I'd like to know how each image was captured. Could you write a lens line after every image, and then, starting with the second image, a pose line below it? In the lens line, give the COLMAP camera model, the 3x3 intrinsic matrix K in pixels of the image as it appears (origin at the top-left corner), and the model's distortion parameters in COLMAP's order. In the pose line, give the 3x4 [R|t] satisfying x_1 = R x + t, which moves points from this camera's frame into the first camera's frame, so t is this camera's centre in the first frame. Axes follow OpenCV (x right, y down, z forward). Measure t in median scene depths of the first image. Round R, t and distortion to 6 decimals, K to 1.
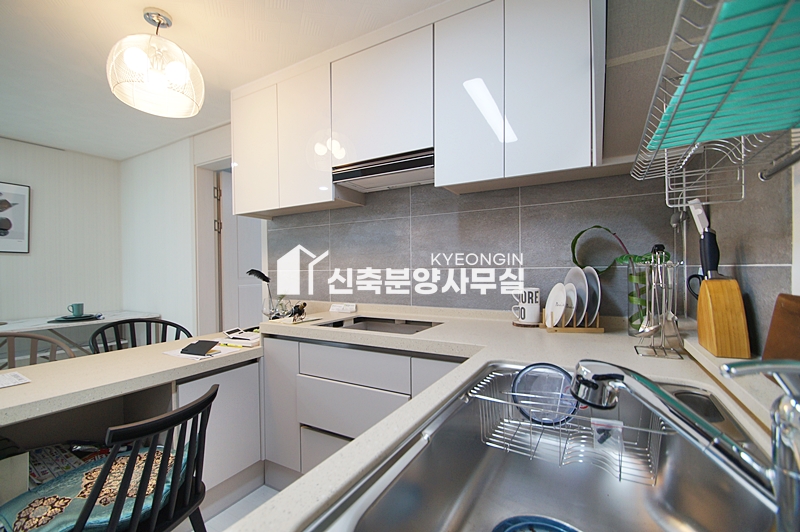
lens RADIAL K [[353.6, 0, 404.0], [0, 353.6, 268.6], [0, 0, 1]] dist [0.000712, -0.000609]
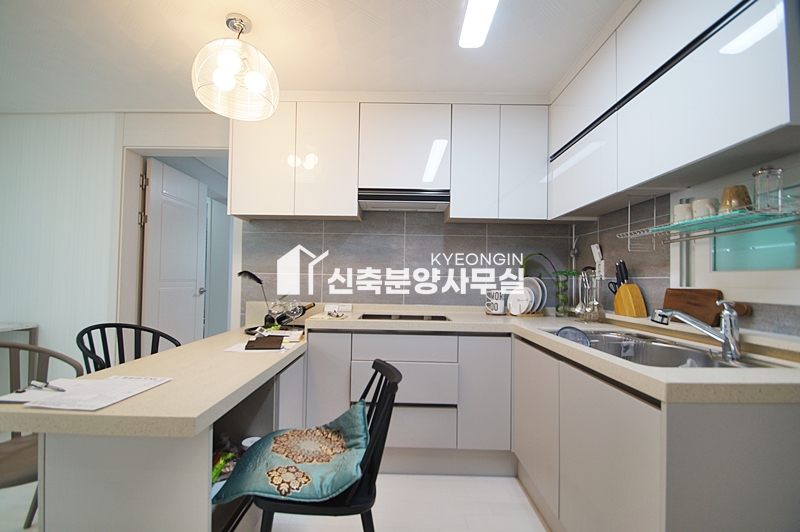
lens RADIAL K [[353.6, 0, 391.7], [0, 353.6, 267.4], [0, 0, 1]] dist [0.000712, -0.000609]
pose [[0.866964, 0.045861, 0.496256, -0.650813], [-0.027761, 0.998655, -0.043790, 0.028559], [-0.497597, 0.024188, 0.867071, -0.083765]]
